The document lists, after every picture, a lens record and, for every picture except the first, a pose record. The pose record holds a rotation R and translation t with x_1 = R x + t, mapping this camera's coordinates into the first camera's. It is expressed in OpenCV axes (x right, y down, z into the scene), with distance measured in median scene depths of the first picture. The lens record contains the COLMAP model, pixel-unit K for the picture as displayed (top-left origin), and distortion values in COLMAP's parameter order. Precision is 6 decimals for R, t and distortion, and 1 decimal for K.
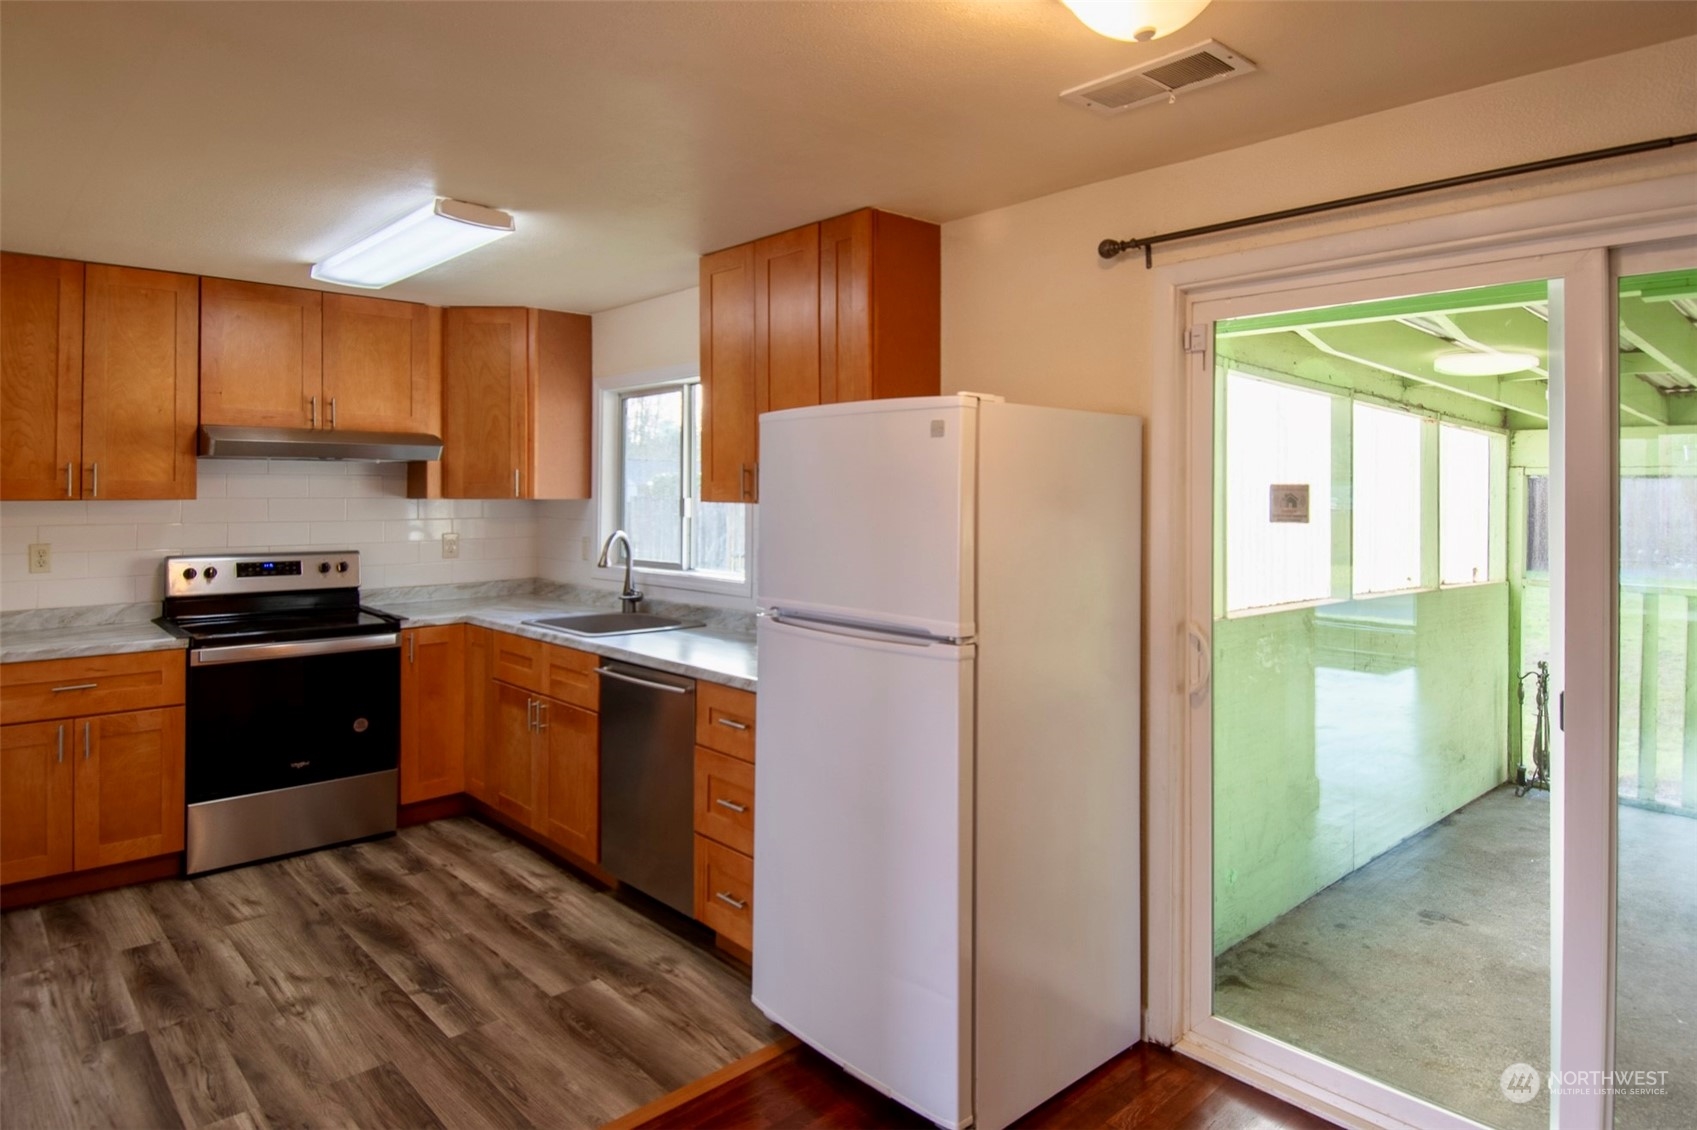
lens RADIAL K [[1002.9, 0, 844.4], [0, 1002.9, 490.6], [0, 0, 1]] dist [0.047673, -0.039148]
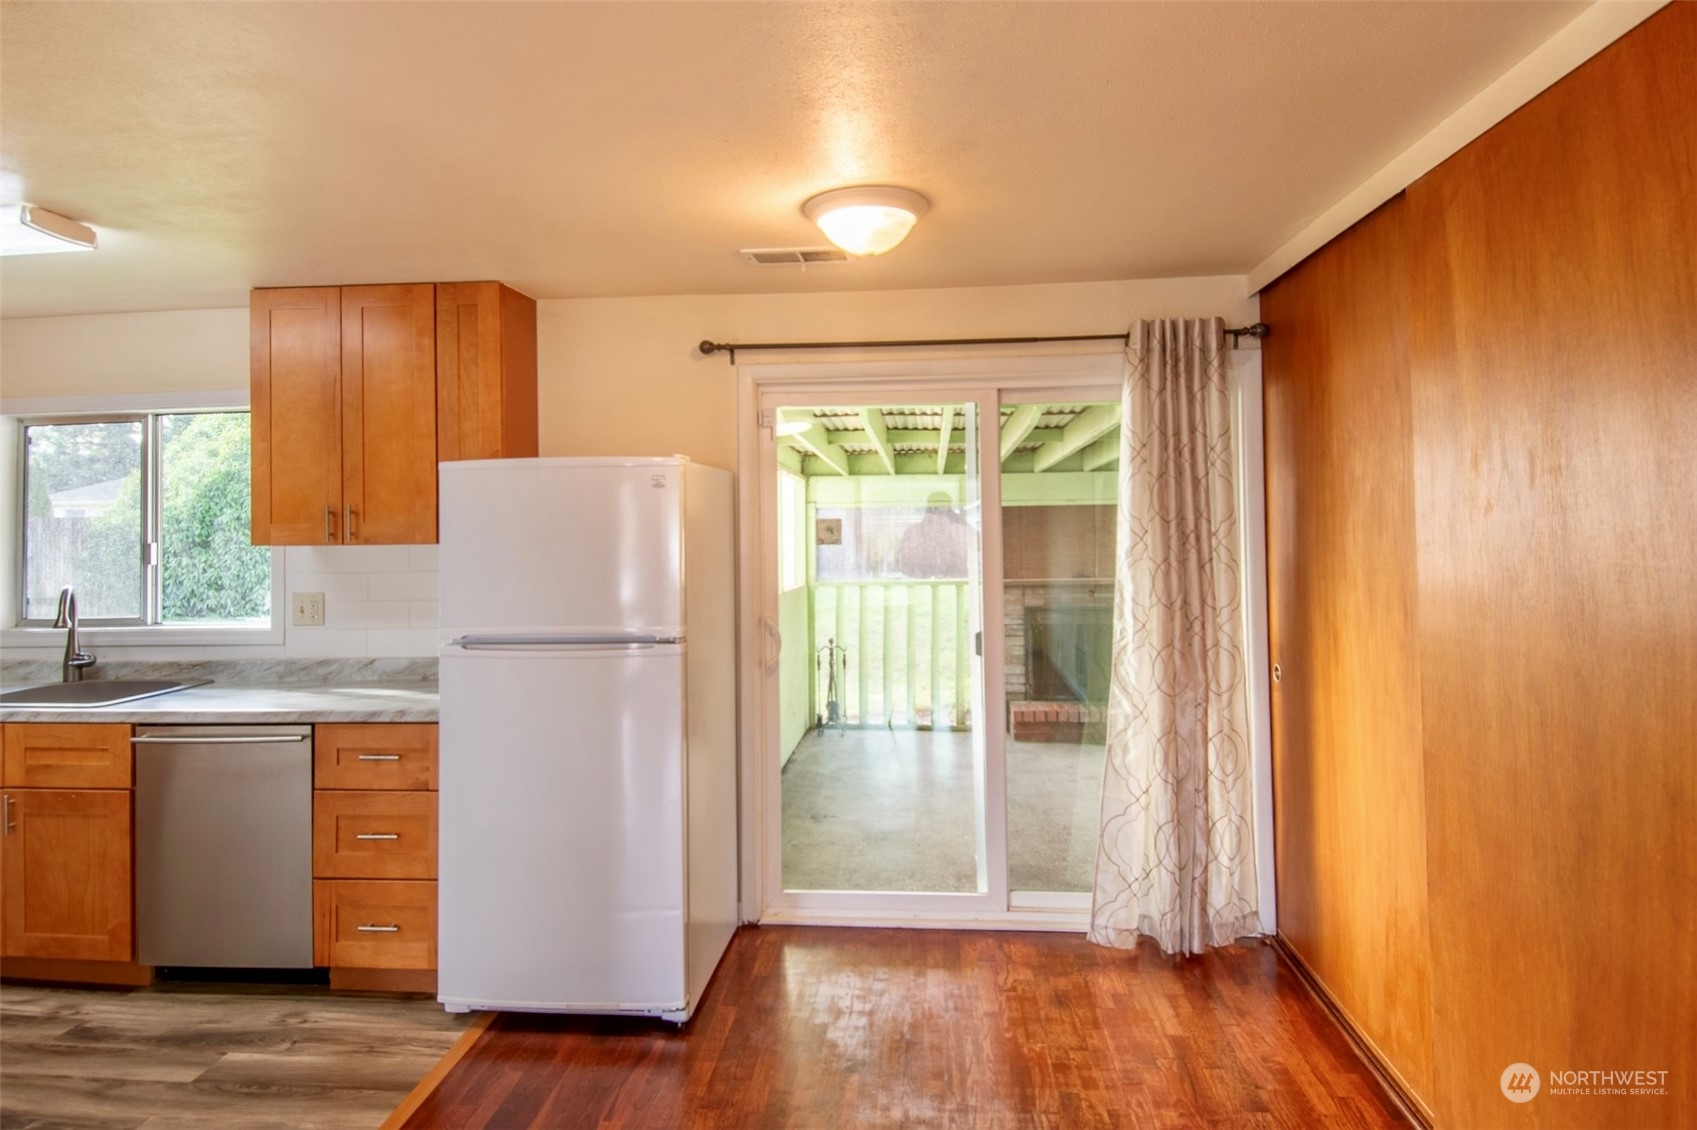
lens RADIAL K [[1002.9, 0, 844.4], [0, 1002.9, 490.6], [0, 0, 1]] dist [0.047673, -0.039148]
pose [[0.735287, 0.002781, 0.677751, -0.452427], [0.018128, 0.999553, -0.023768, -0.009736], [-0.677514, 0.029763, 0.734908, -0.100920]]
